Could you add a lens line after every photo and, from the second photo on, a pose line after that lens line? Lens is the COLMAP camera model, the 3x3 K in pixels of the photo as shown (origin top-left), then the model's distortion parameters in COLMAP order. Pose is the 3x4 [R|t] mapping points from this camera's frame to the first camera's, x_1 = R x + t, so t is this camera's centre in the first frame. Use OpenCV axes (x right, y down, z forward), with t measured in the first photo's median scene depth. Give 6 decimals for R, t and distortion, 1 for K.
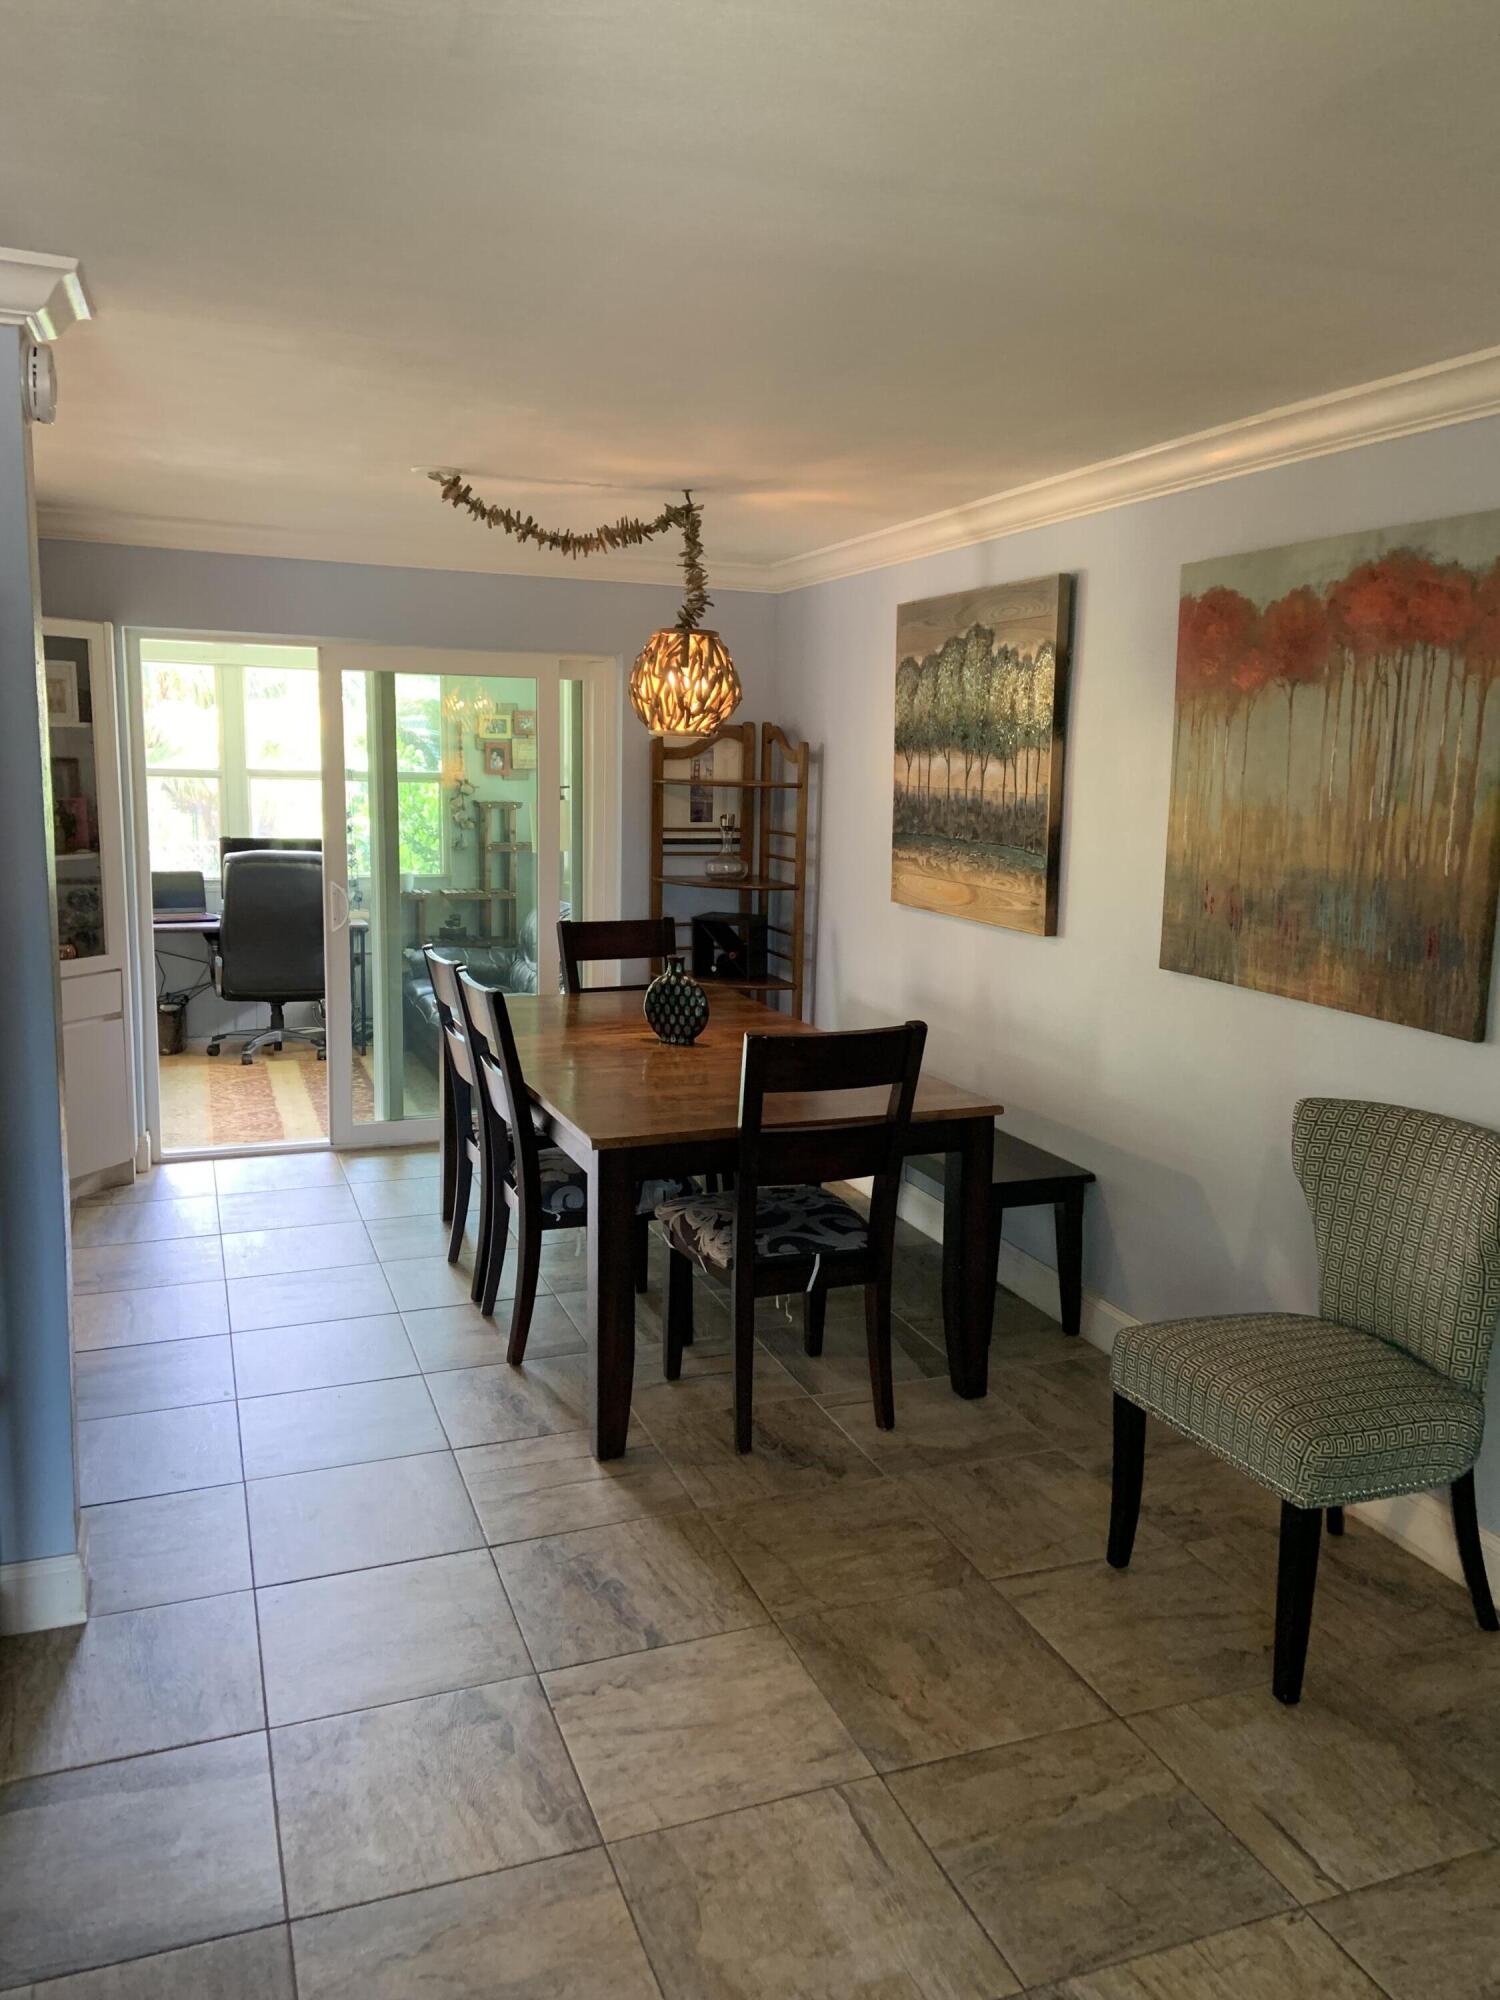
lens RADIAL K [[1491.5, 0, 759.7], [0, 1491.5, 998.4], [0, 0, 1]] dist [0.073886, -0.094055]
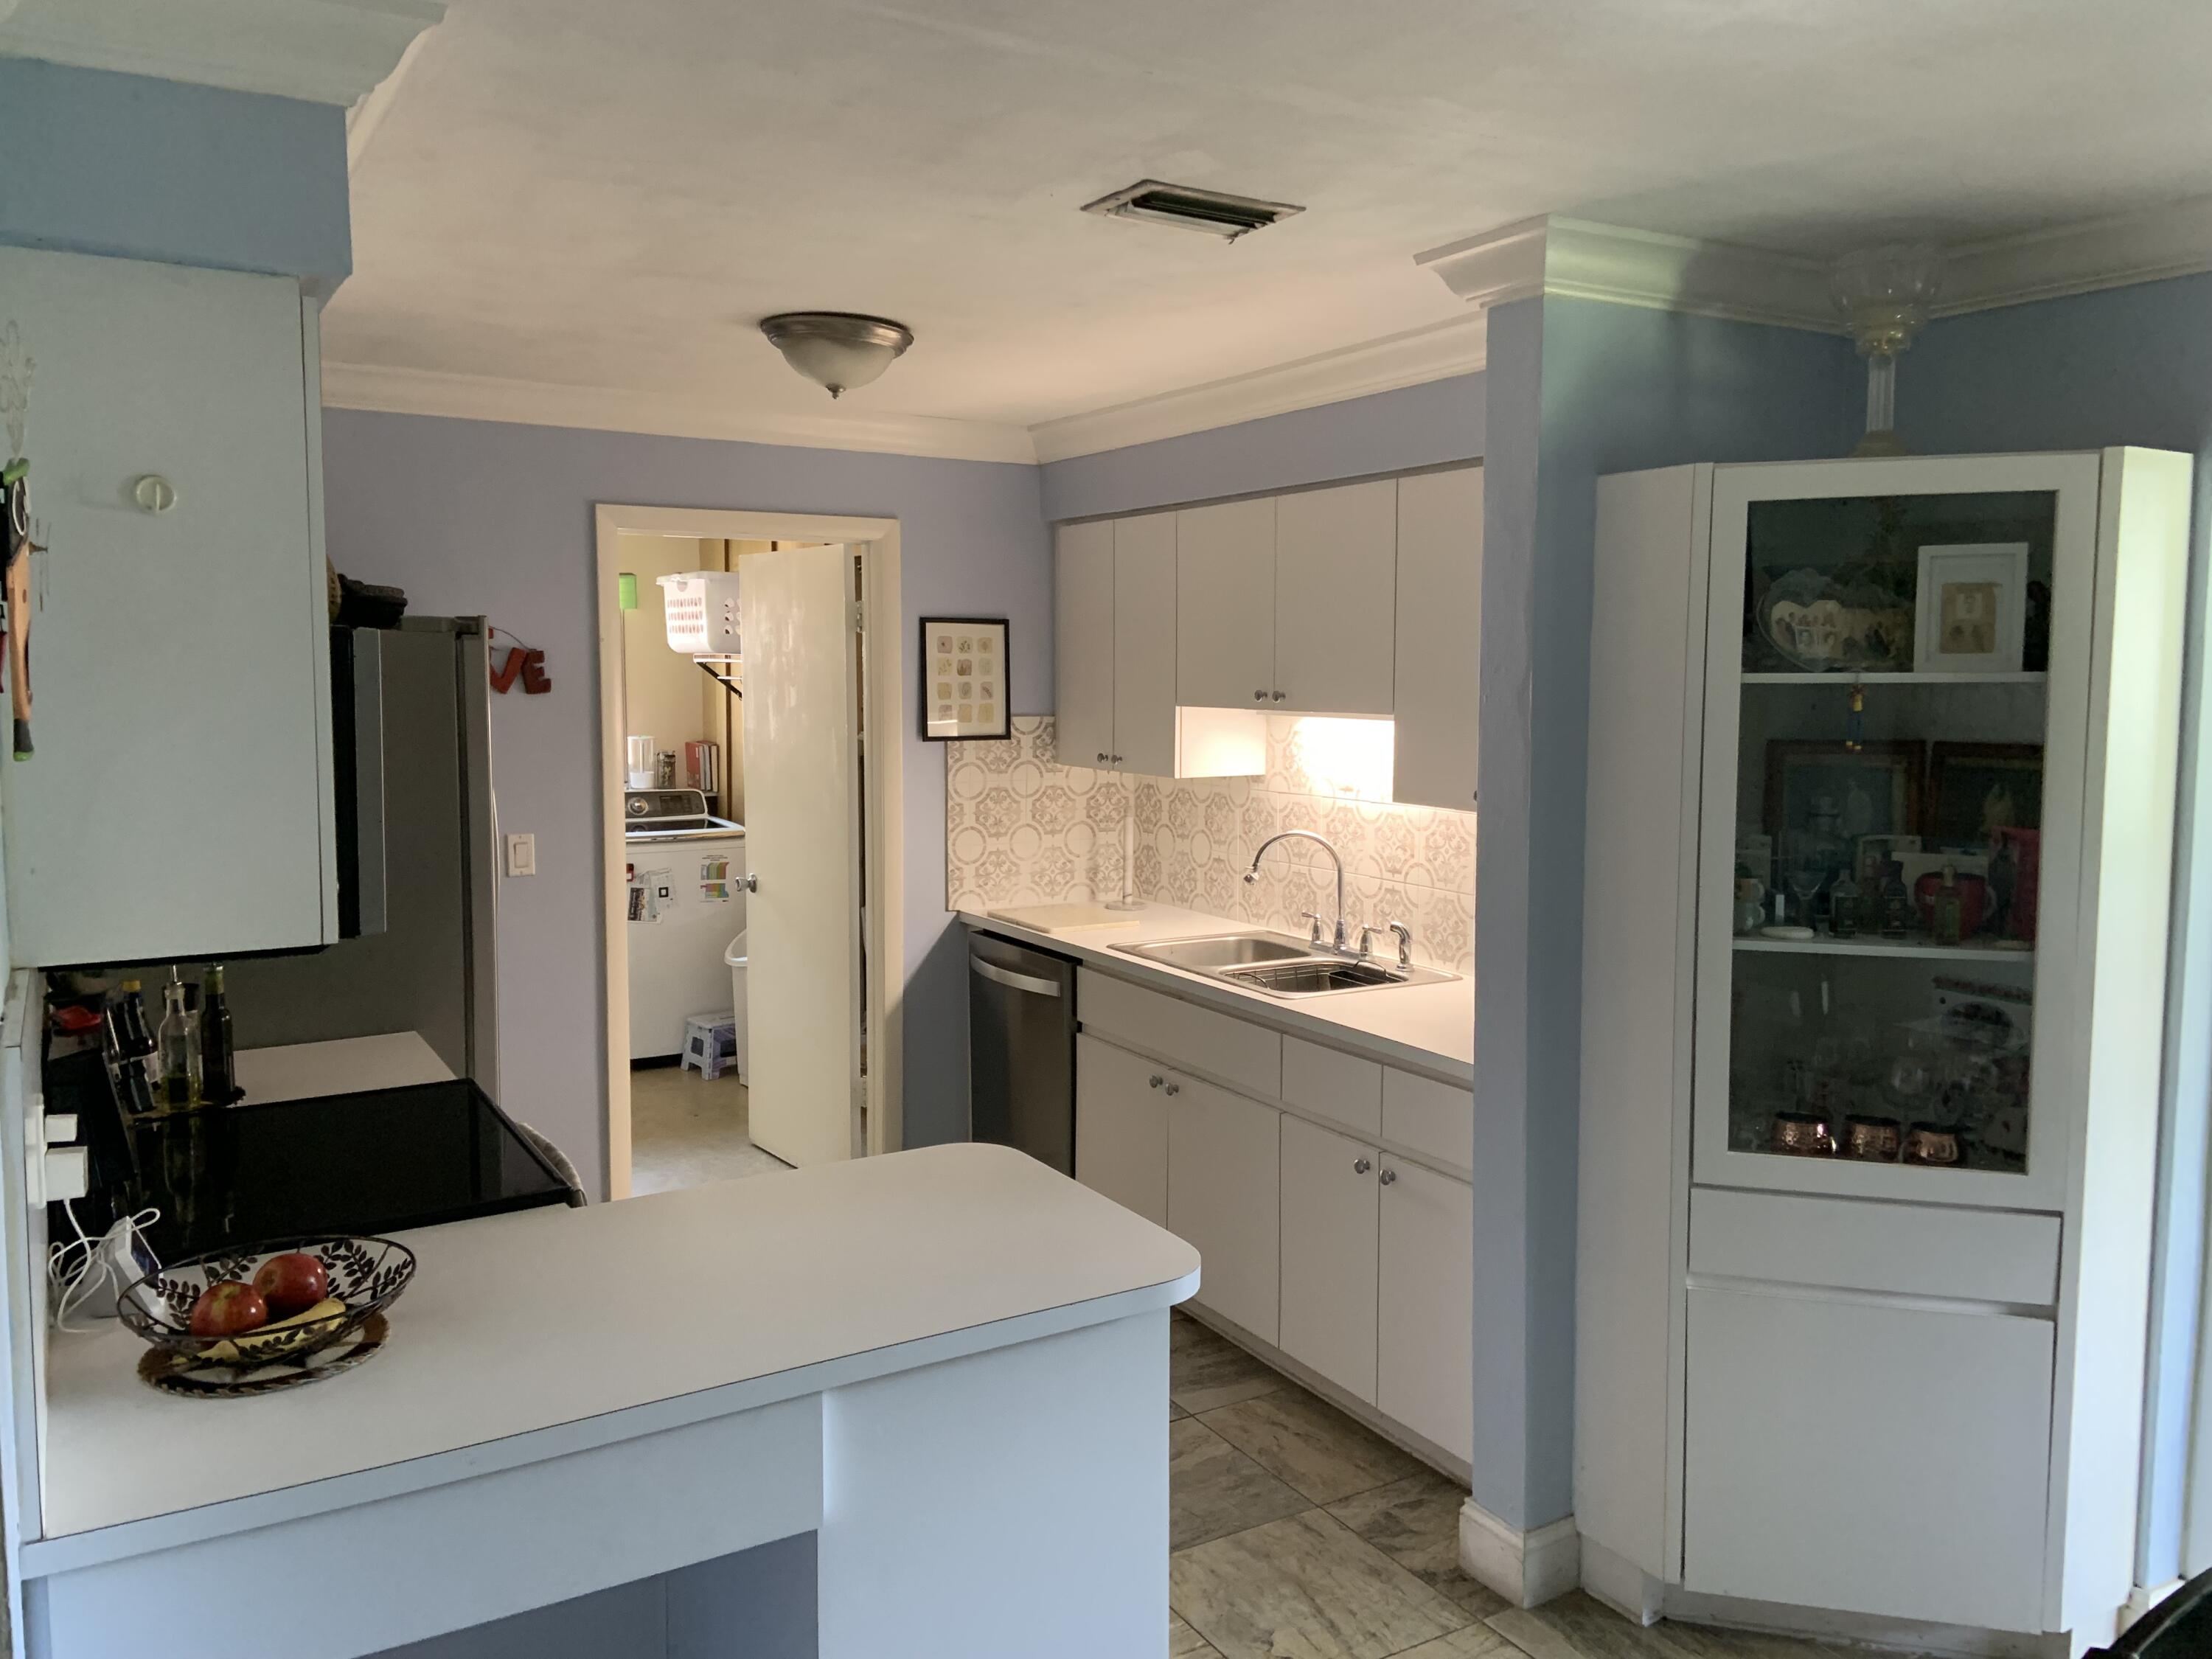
lens RADIAL K [[1649.6, 0, 1147.9], [0, 1649.6, 787.5], [0, 0, 1]] dist [0.073886, -0.094055]
pose [[0.153747, 0.052101, -0.986736, 0.021882], [-0.162151, 0.986401, 0.026818, -0.136543], [0.974715, 0.155877, 0.160104, 0.766934]]
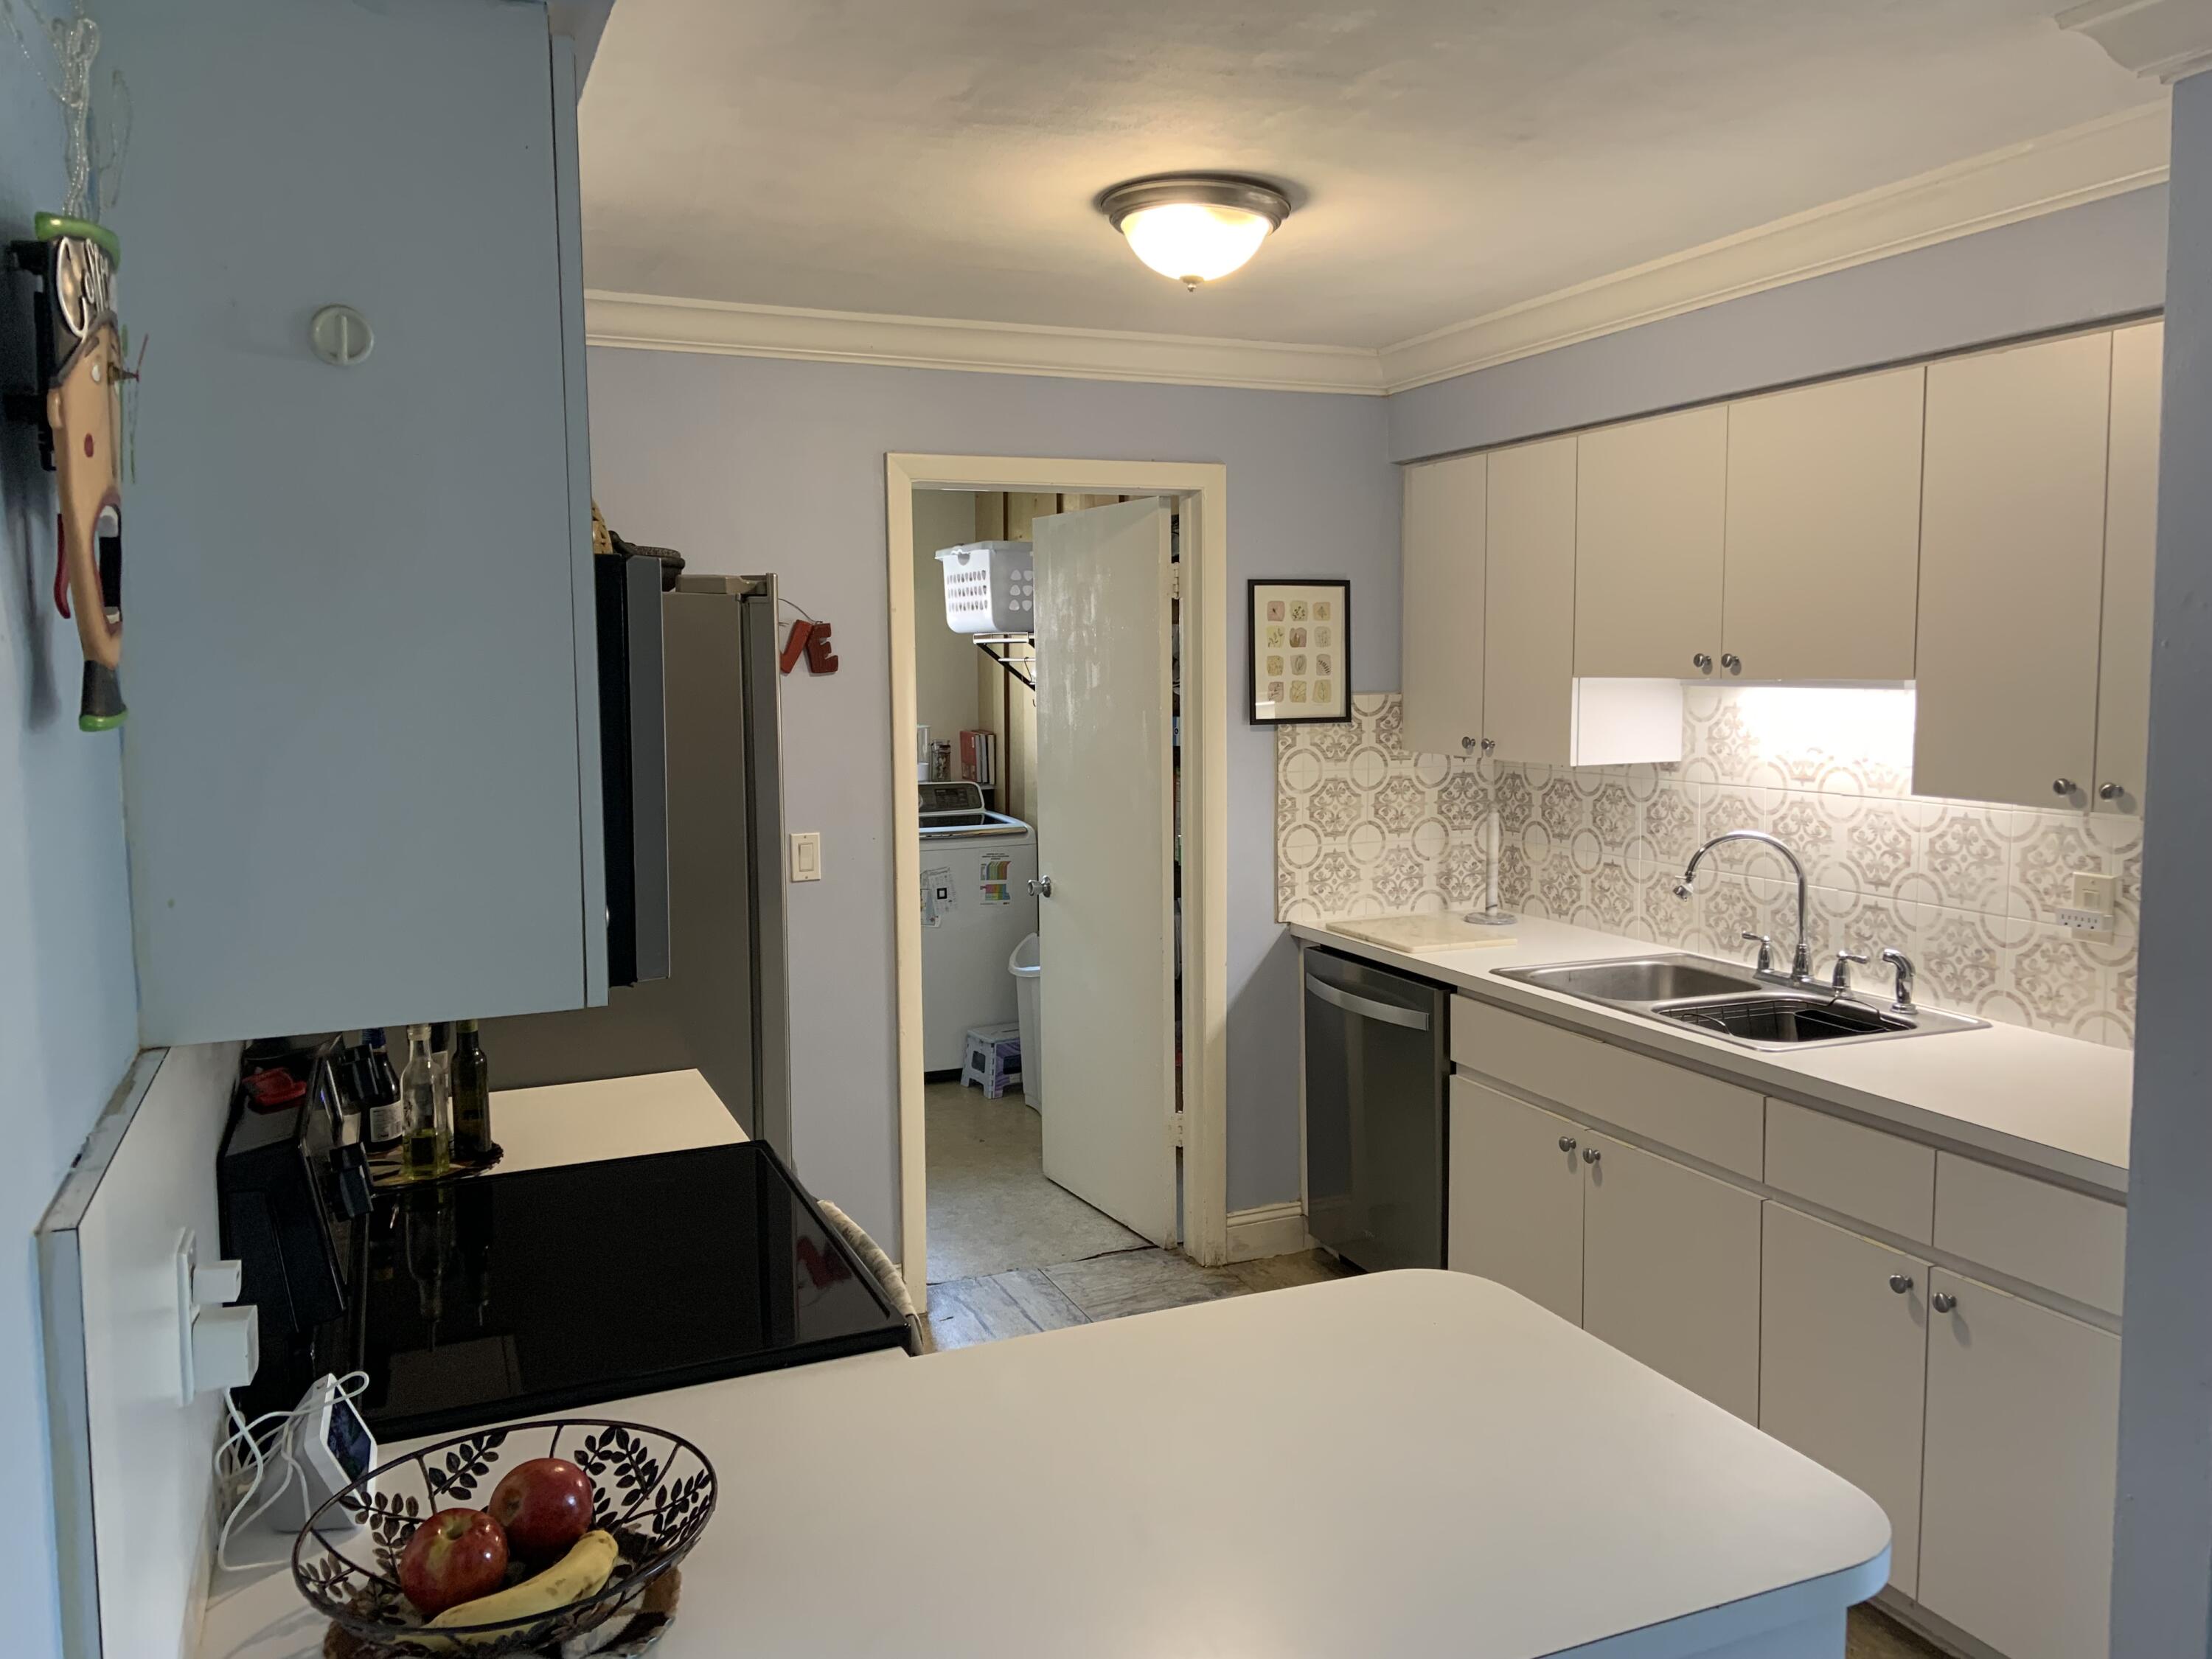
lens RADIAL K [[1649.6, 0, 1153.2], [0, 1649.6, 781.6], [0, 0, 1]] dist [0.073886, -0.094055]
pose [[0.018269, 0.052656, -0.998446, -0.139282], [-0.153699, 0.986890, 0.049235, -0.119711], [0.987949, 0.152561, 0.026123, 0.720470]]
